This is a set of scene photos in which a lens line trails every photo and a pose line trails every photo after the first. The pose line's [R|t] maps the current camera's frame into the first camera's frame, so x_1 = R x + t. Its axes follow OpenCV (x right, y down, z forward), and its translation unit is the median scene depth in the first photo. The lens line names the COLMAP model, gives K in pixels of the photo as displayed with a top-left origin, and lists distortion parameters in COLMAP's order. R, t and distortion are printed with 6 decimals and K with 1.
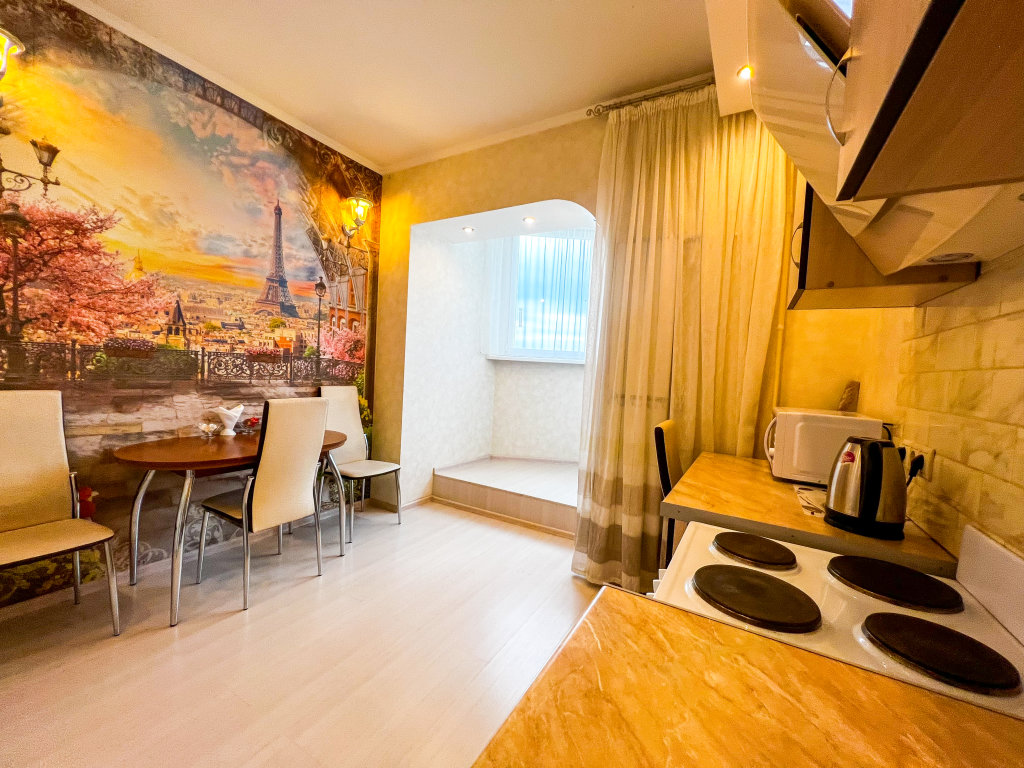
lens RADIAL K [[409.5, 0, 517.1], [0, 409.5, 383.9], [0, 0, 1]] dist [-0.000269, 0.000383]
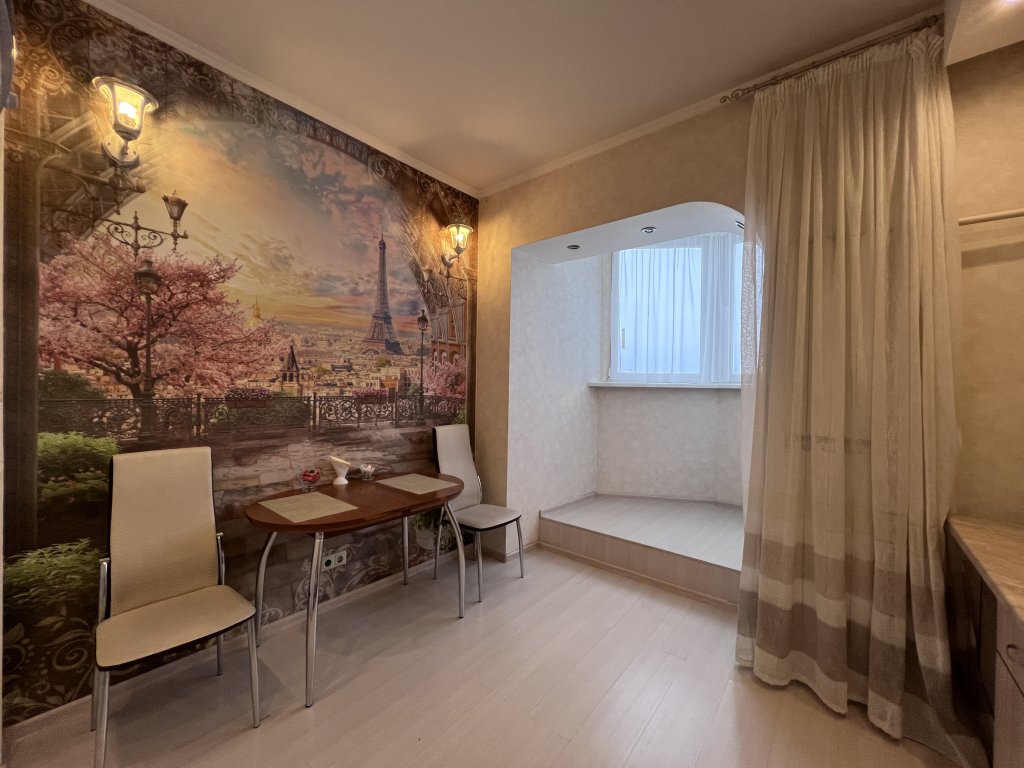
lens RADIAL K [[411.8, 0, 518.8], [0, 411.8, 384.3], [0, 0, 1]] dist [-0.002414, 0.001996]
pose [[0.986430, -0.035780, -0.160236, -0.130321], [0.029122, 0.998620, -0.043712, -0.047931], [0.161579, 0.038452, 0.986110, 0.117517]]
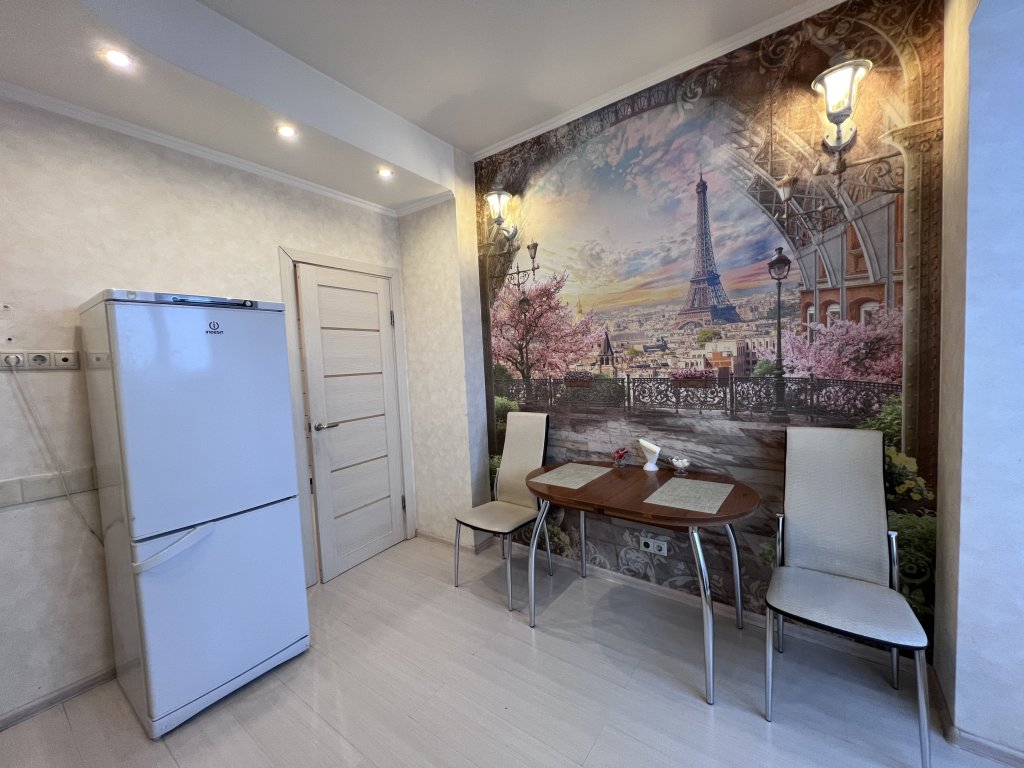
lens RADIAL K [[411.8, 0, 513.4], [0, 411.8, 387.9], [0, 0, 1]] dist [-0.002414, 0.001996]
pose [[-0.120994, 0.011792, -0.992583, 0.225384], [-0.005058, 0.999909, 0.012495, -0.062054], [0.992640, 0.006532, -0.120923, 0.775289]]
